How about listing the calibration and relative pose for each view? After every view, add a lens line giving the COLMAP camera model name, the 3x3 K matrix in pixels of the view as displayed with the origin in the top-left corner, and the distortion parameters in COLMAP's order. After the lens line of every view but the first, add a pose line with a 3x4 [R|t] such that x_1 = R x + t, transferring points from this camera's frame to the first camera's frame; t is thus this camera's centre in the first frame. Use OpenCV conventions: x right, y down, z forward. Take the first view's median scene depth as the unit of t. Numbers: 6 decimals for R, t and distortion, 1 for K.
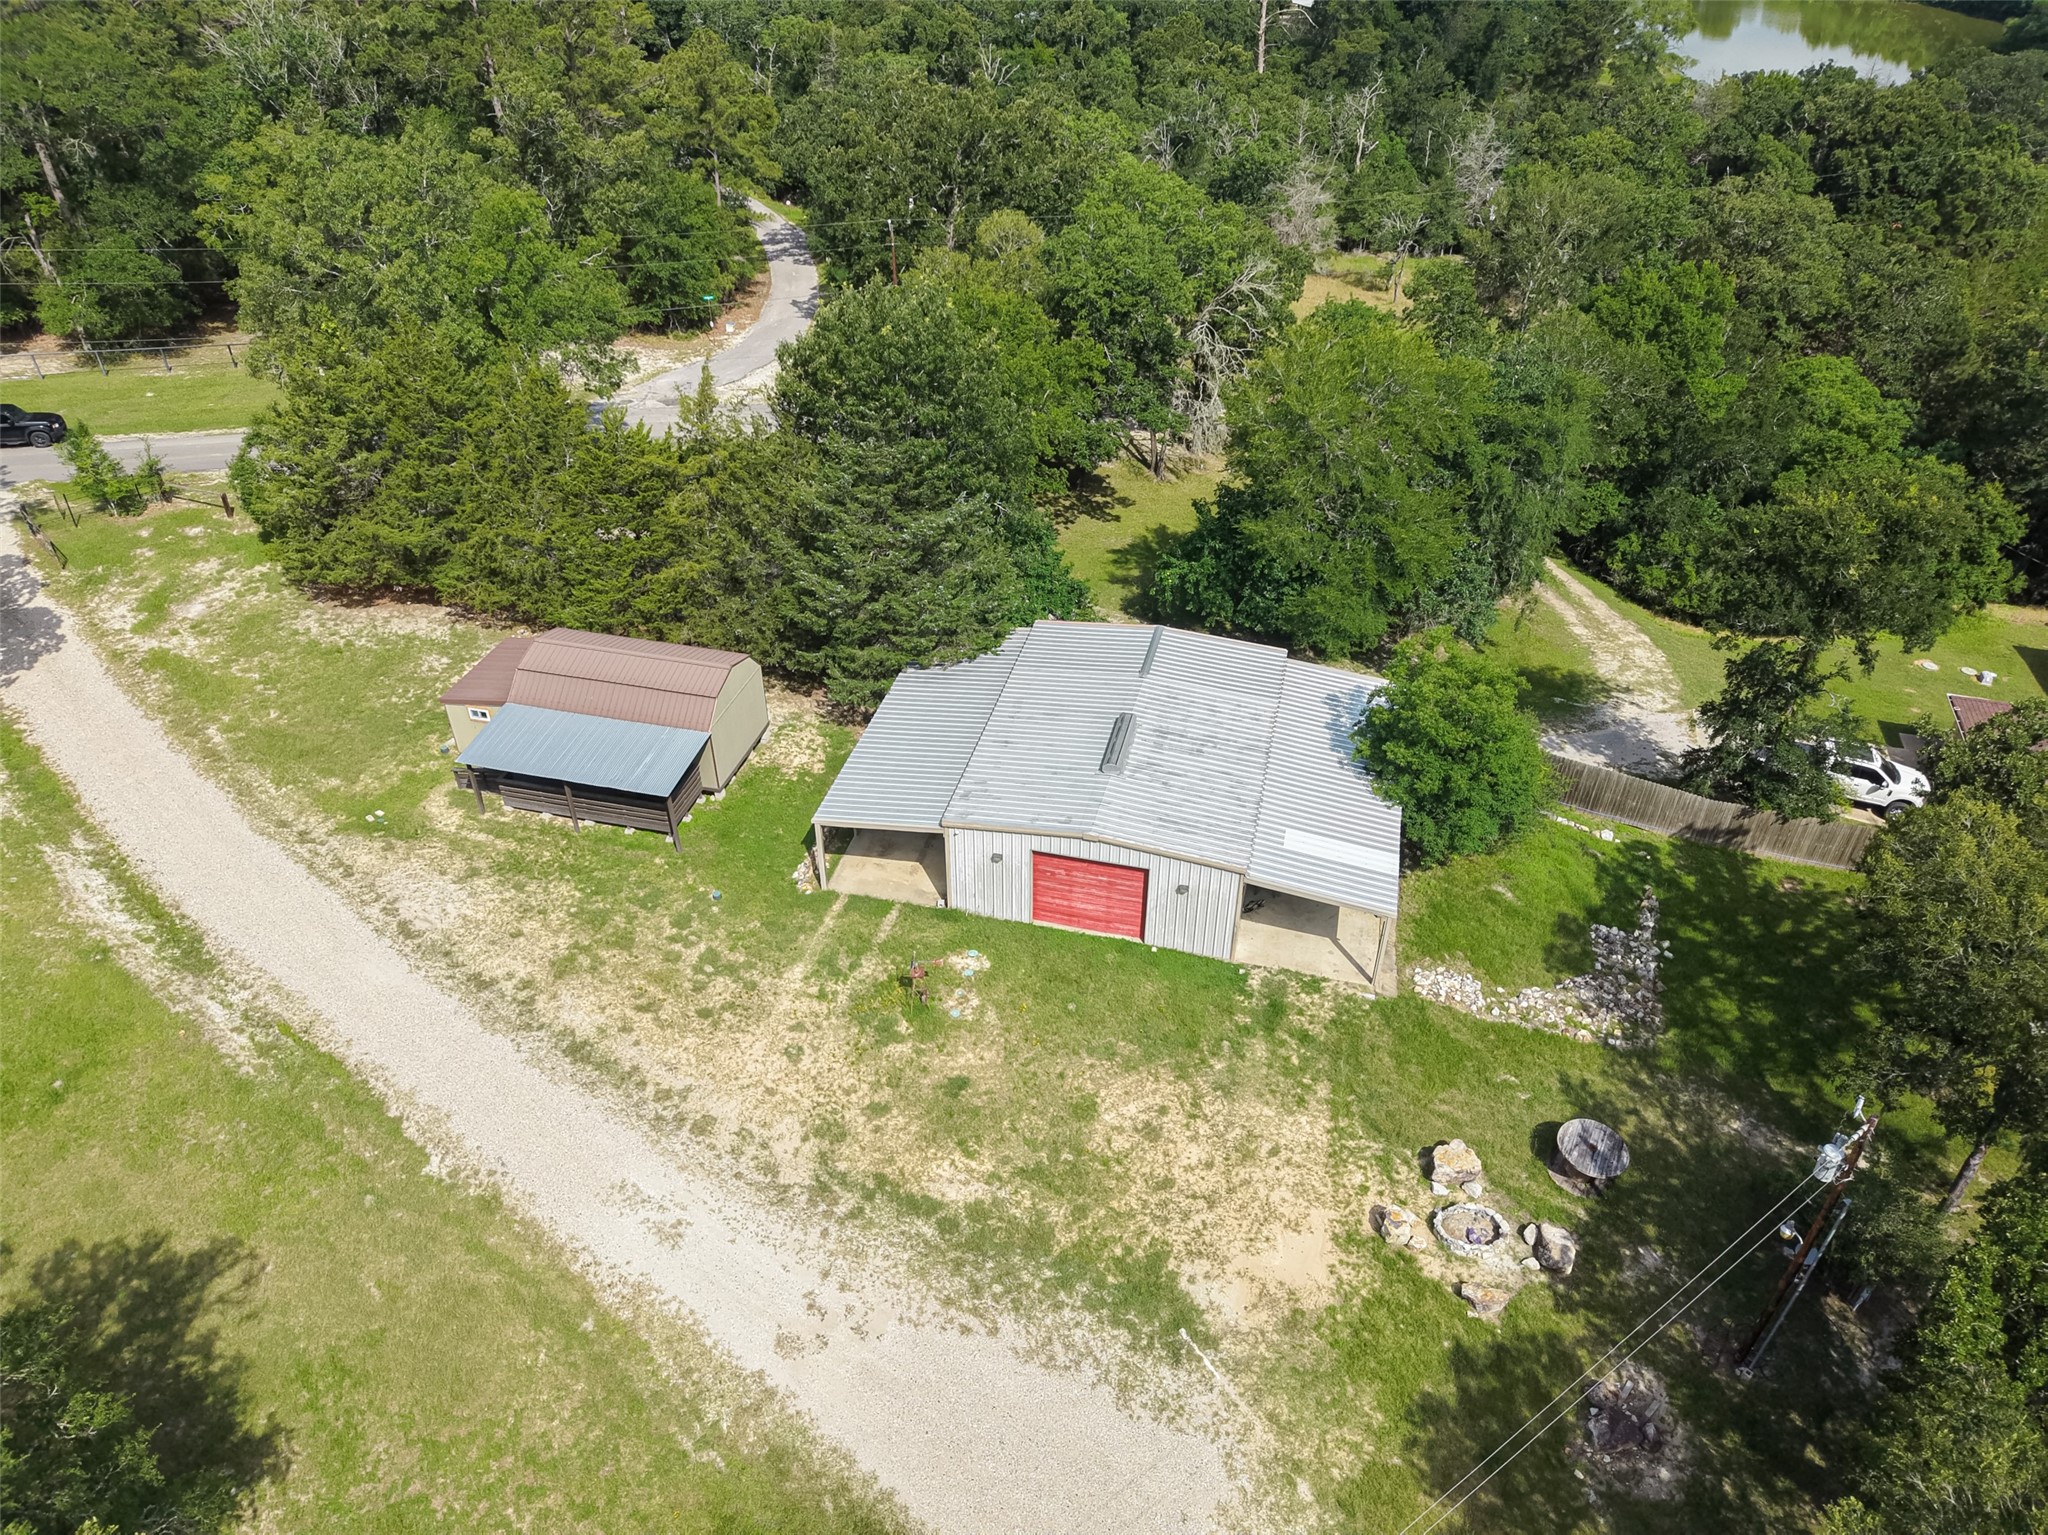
lens RADIAL K [[1339.9, 0, 1011.4], [0, 1339.9, 766.0], [0, 0, 1]] dist [0.074959, -0.098956]
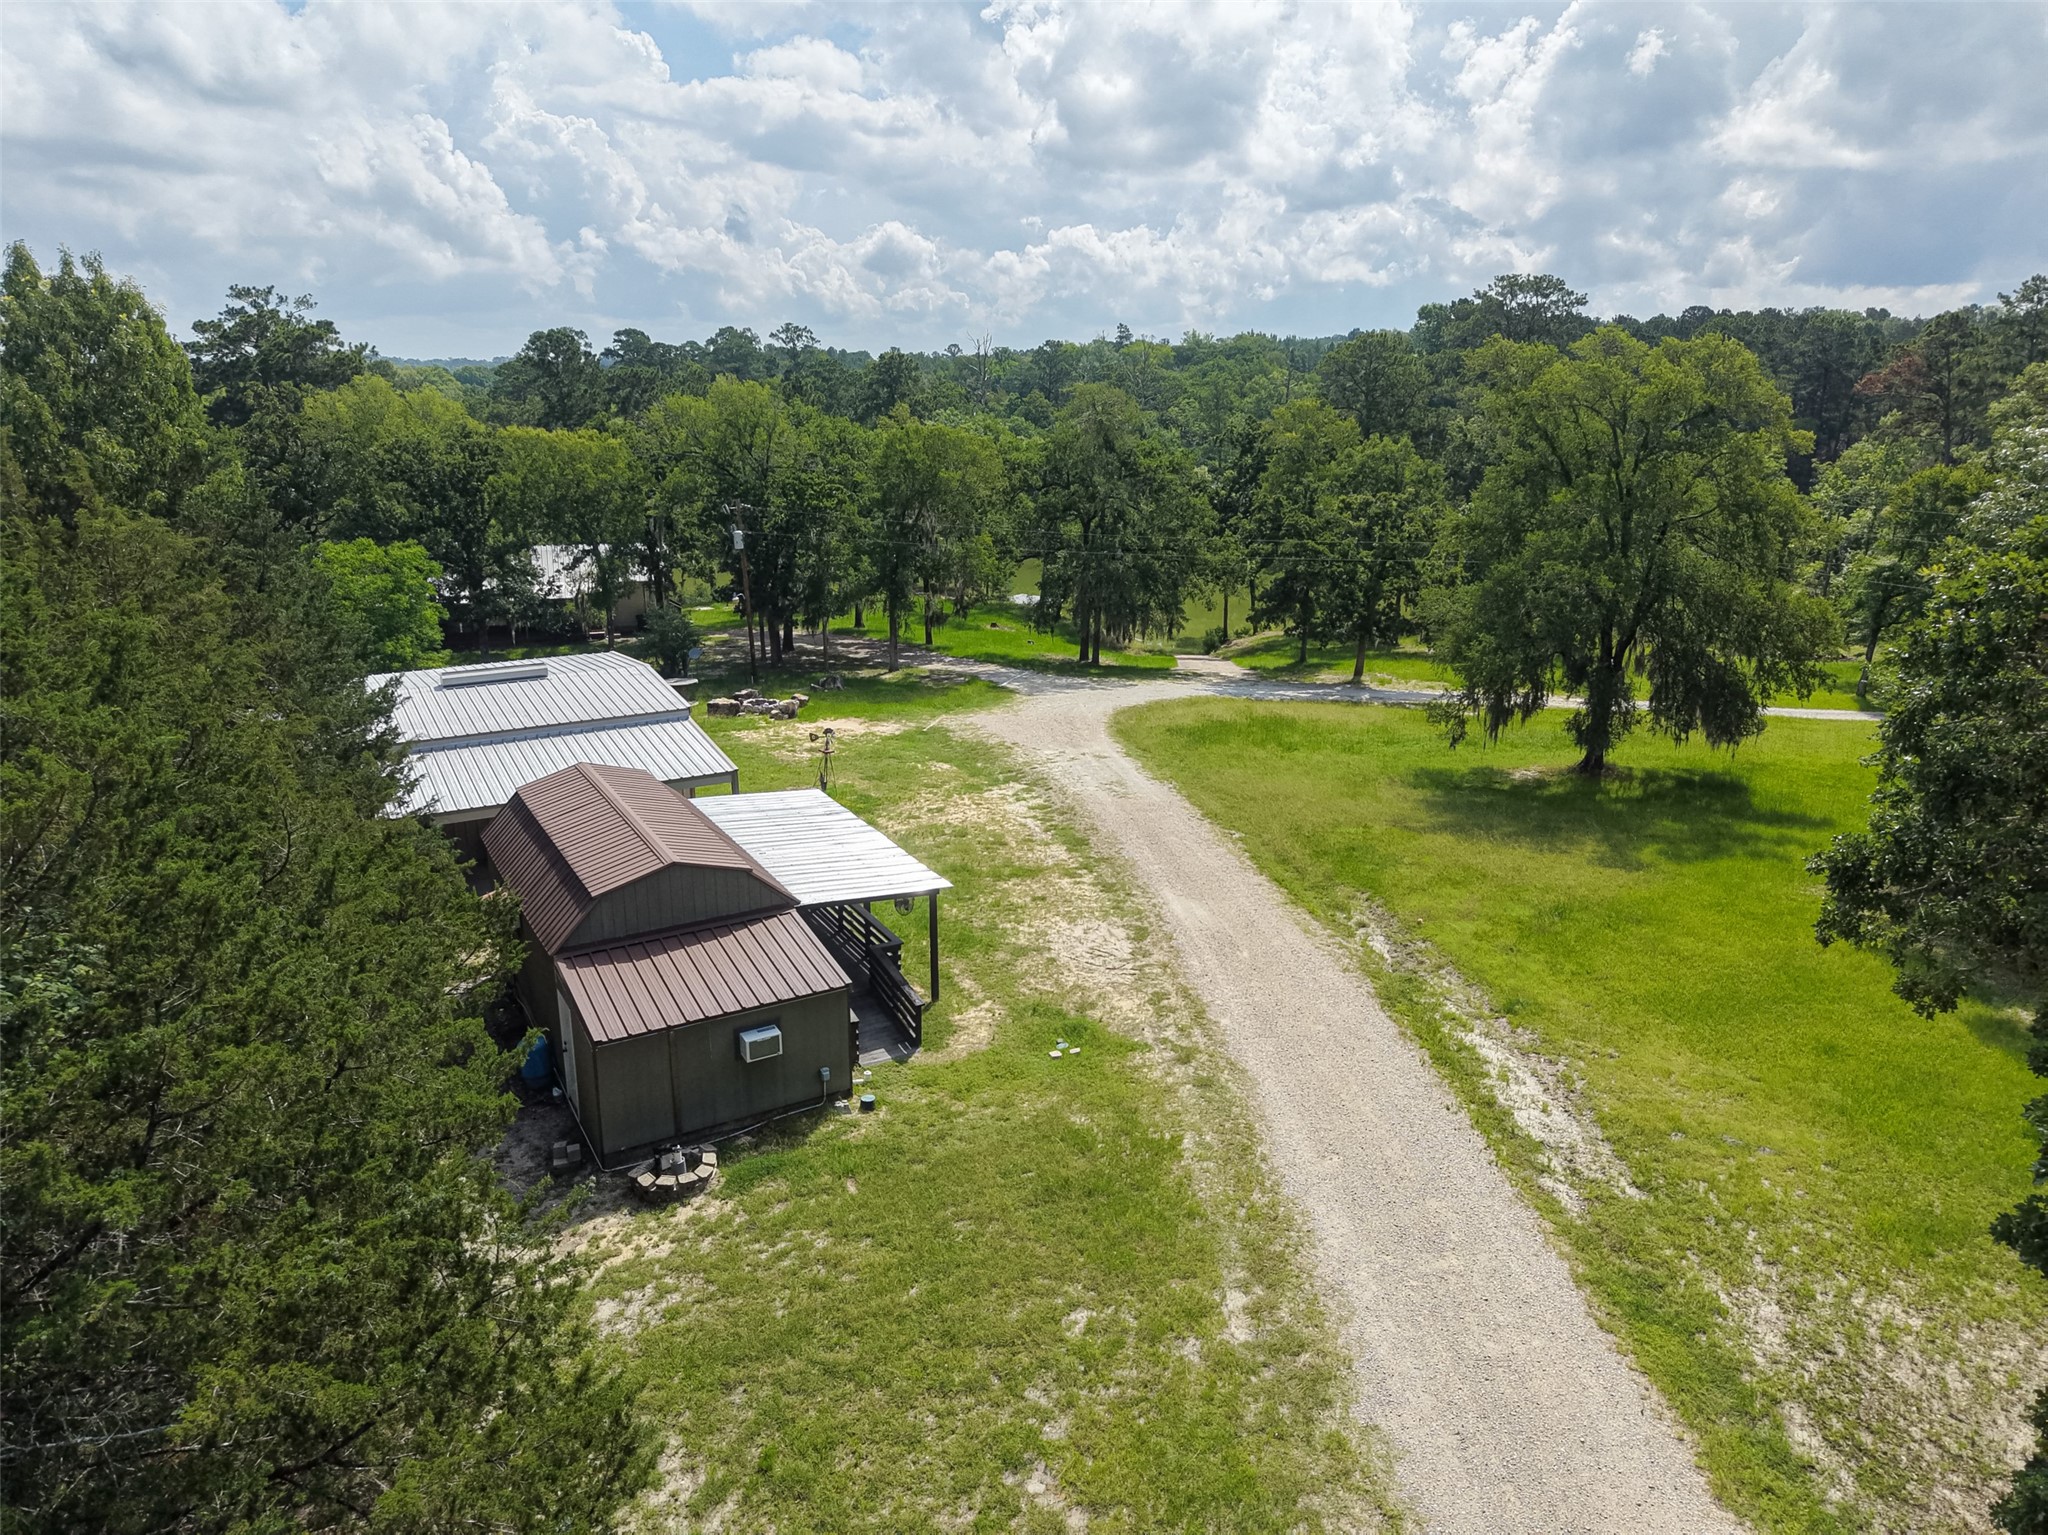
lens RADIAL K [[1339.9, 0, 1011.4], [0, 1339.9, 766.0], [0, 0, 1]] dist [0.074959, -0.098956]
pose [[-0.683840, -0.206916, 0.699678, -0.944600], [0.431973, 0.658006, 0.616788, -0.451832], [-0.588016, 0.724026, -0.360588, 1.304818]]
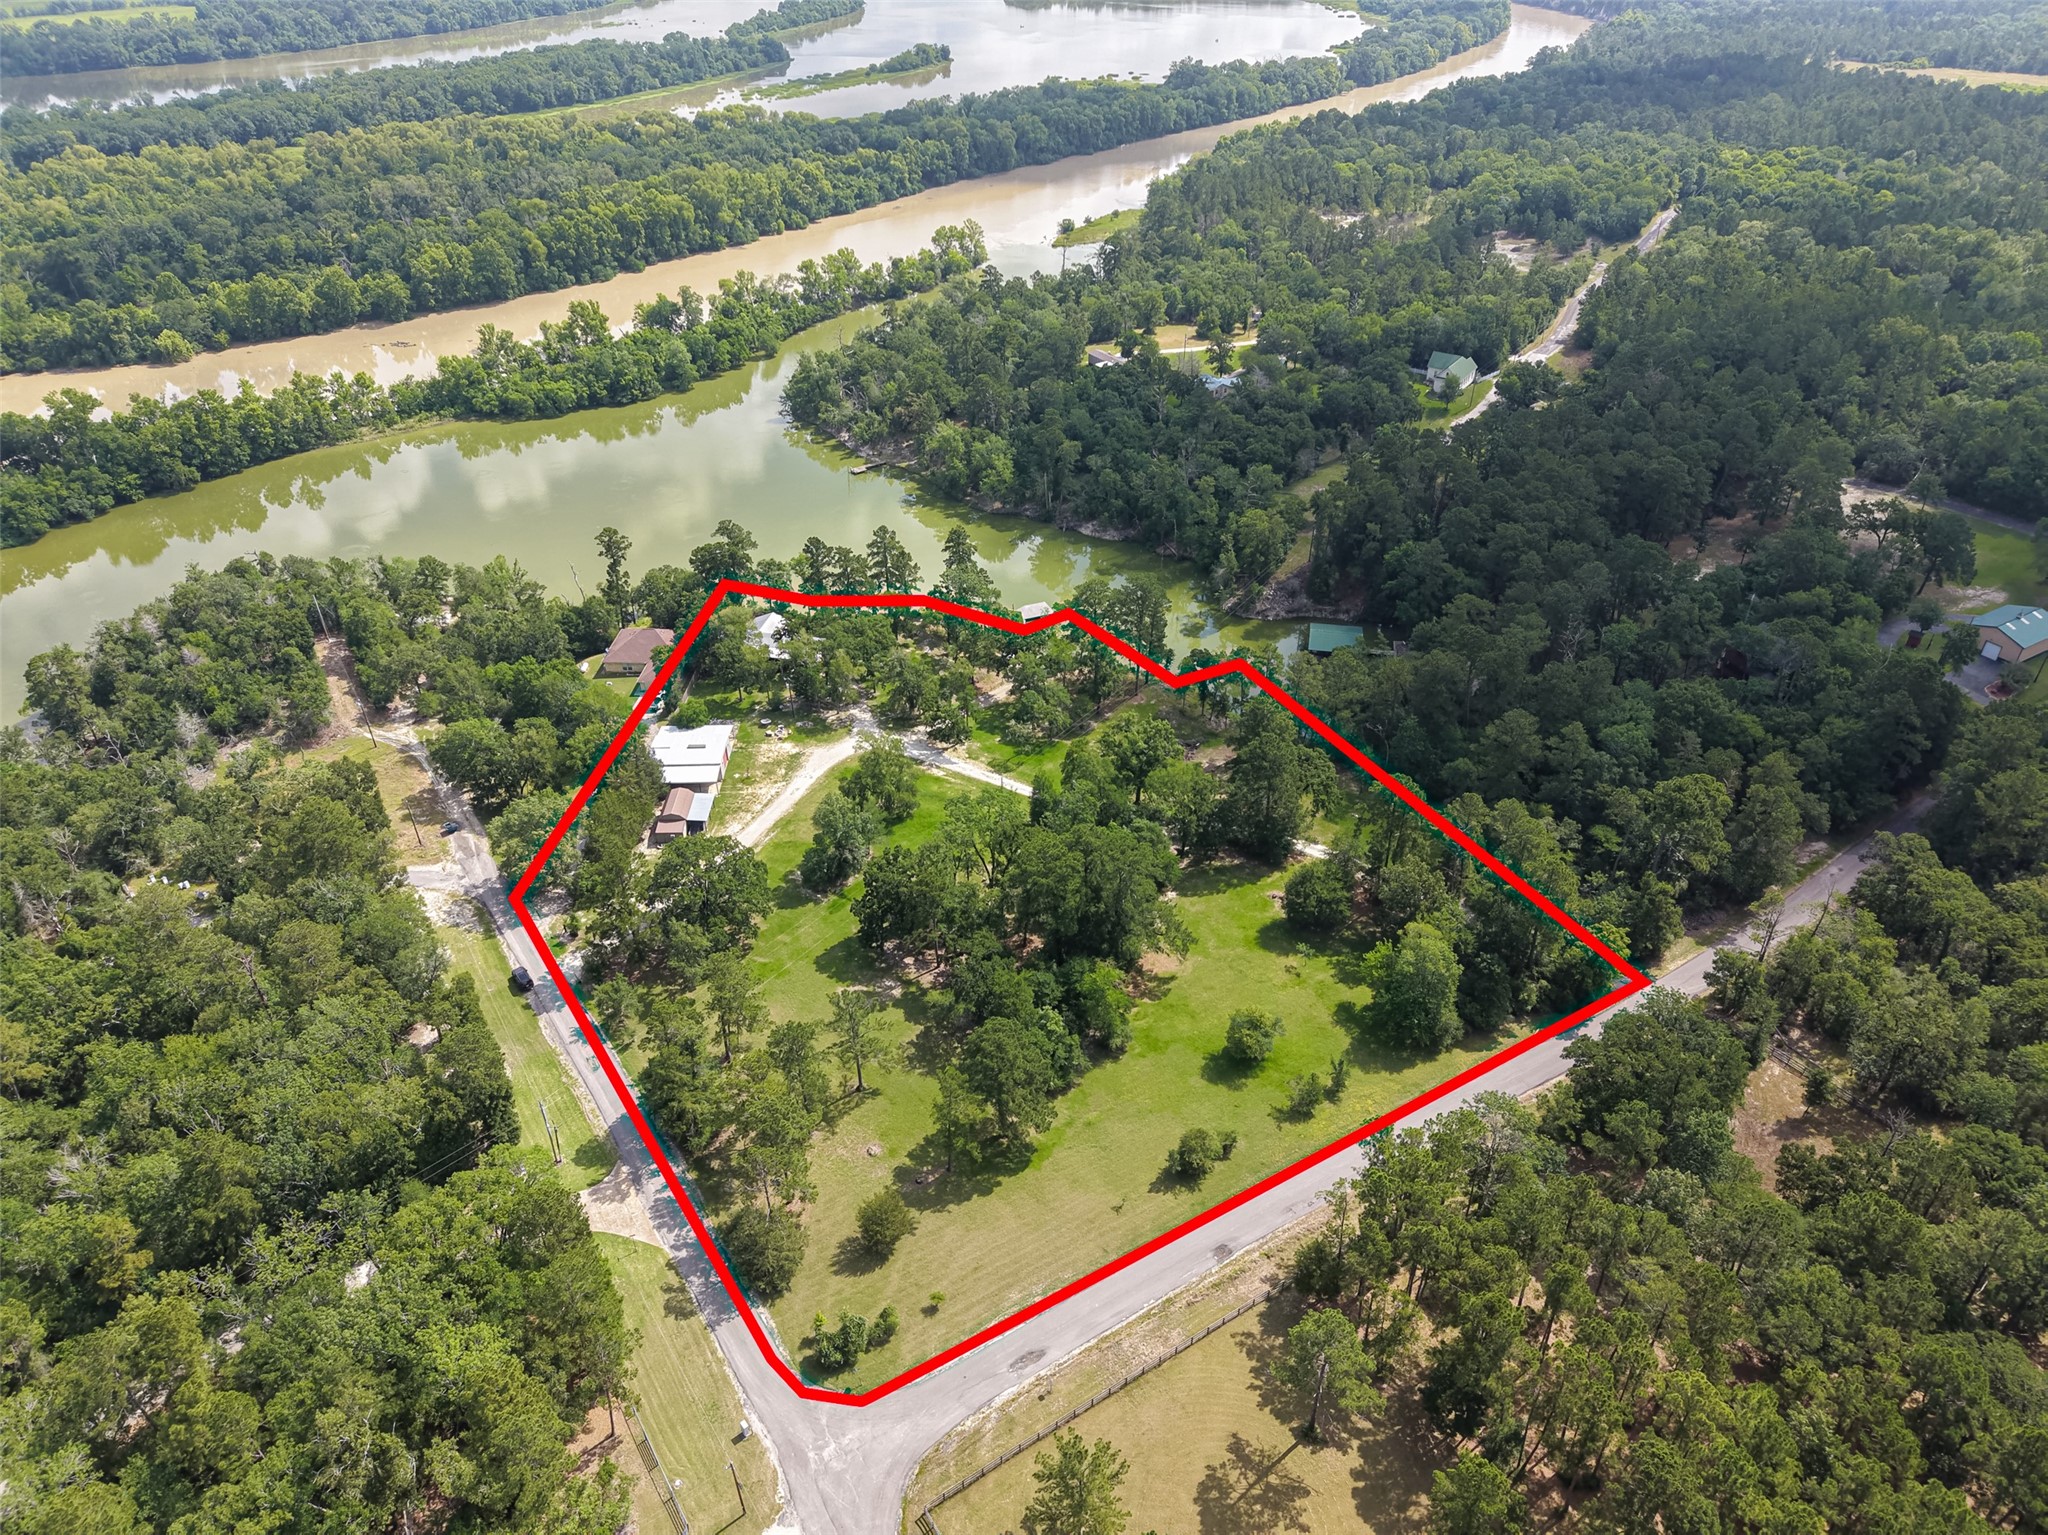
lens RADIAL K [[1339.9, 0, 1011.4], [0, 1339.9, 766.0], [0, 0, 1]] dist [0.074959, -0.098956]
pose [[-0.264932, -0.530915, 0.804948, -5.101318], [0.580421, 0.578807, 0.572794, -2.564448], [-0.770014, 0.618960, 0.154810, -0.825443]]
